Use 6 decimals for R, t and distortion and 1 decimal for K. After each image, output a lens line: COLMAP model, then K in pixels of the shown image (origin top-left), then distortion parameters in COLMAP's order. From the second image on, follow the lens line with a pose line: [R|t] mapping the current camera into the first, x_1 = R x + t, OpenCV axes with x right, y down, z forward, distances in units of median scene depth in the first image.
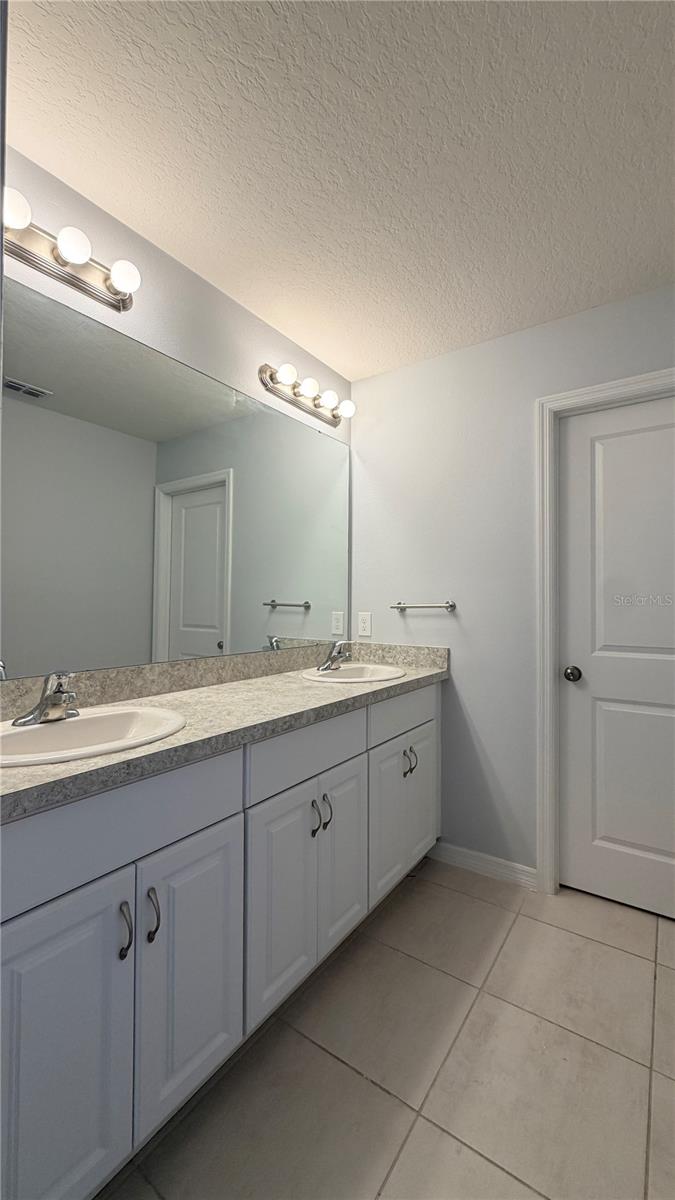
lens RADIAL K [[477.4, 0, 333.3], [0, 477.4, 601.6], [0, 0, 1]] dist [0.000722, -0.000032]
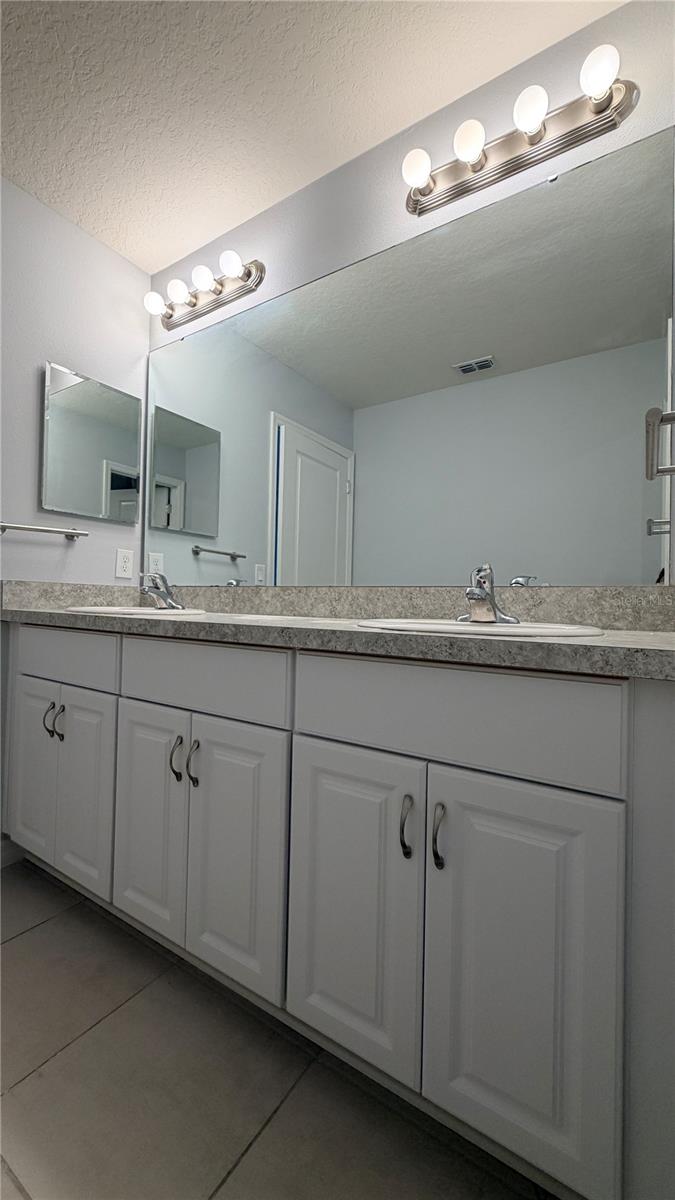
lens RADIAL K [[477.4, 0, 348.6], [0, 477.4, 607.5], [0, 0, 1]] dist [0.000722, -0.000032]
pose [[0.053886, 0.006209, -0.998528, 0.686515], [-0.015613, 0.999864, 0.005375, 0.162347], [0.998425, 0.015300, 0.053975, 1.070702]]
